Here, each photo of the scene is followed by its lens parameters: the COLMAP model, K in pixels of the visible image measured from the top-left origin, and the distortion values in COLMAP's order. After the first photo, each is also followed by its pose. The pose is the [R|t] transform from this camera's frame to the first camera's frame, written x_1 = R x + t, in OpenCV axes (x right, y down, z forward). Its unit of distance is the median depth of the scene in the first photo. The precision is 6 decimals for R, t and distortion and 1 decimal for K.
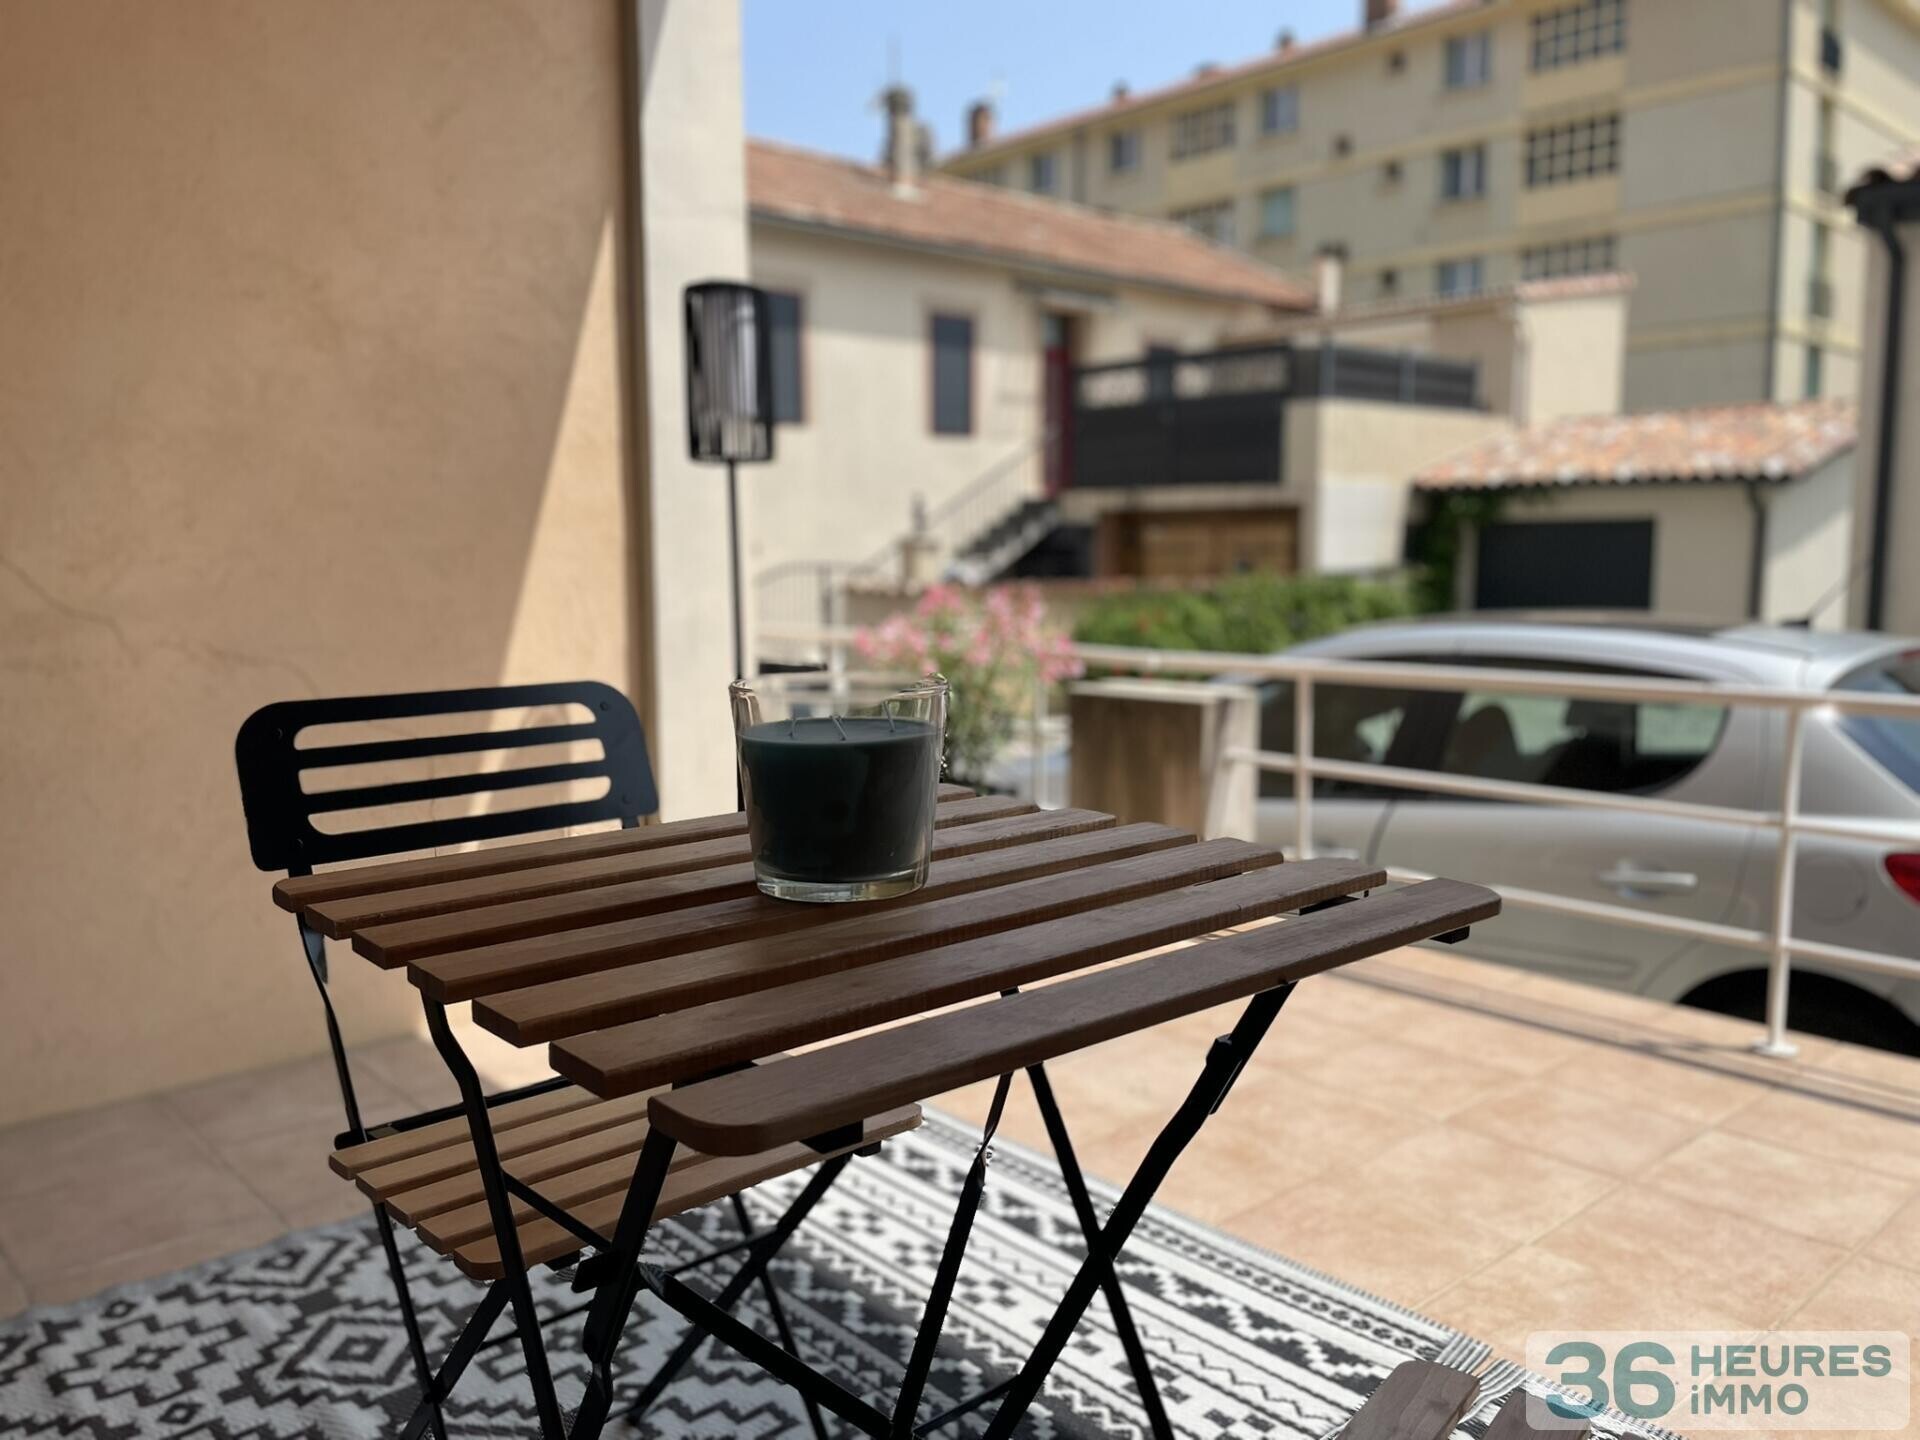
lens RADIAL K [[1450.3, 0, 960.2], [0, 1450.3, 720.3], [0, 0, 1]] dist [0.002482, 0.001116]
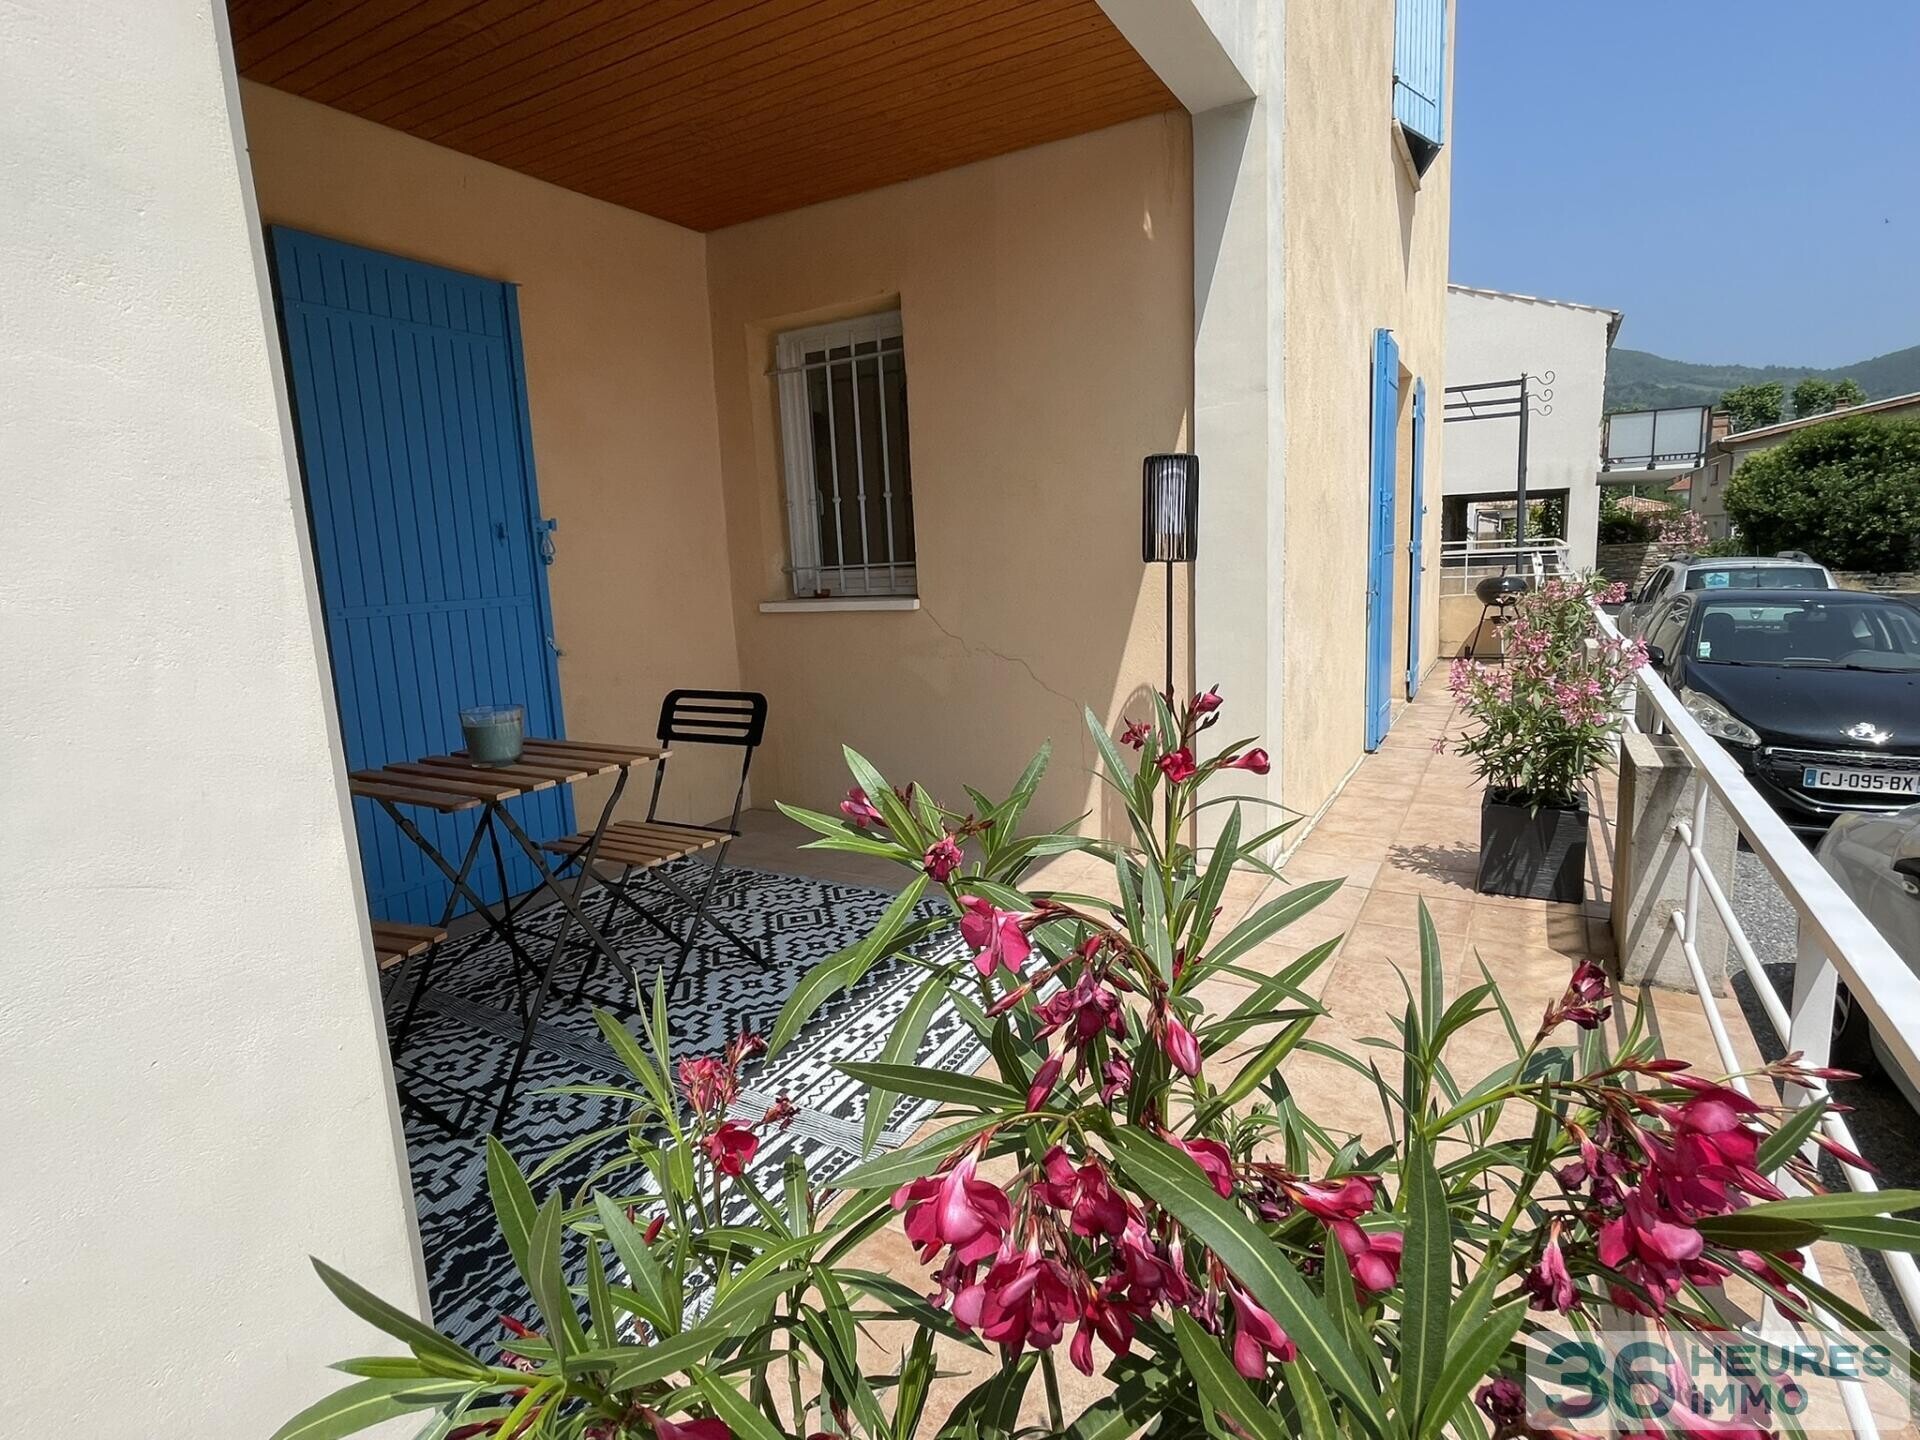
lens RADIAL K [[979.0, 0, 961.8], [0, 979.0, 716.4], [0, 0, 1]] dist [-0.000141, -0.000002]
pose [[0.308992, 0.147033, -0.939630, 1.643924], [-0.068533, 0.988851, 0.132199, -0.261579], [0.948592, 0.023547, 0.315623, 0.818943]]
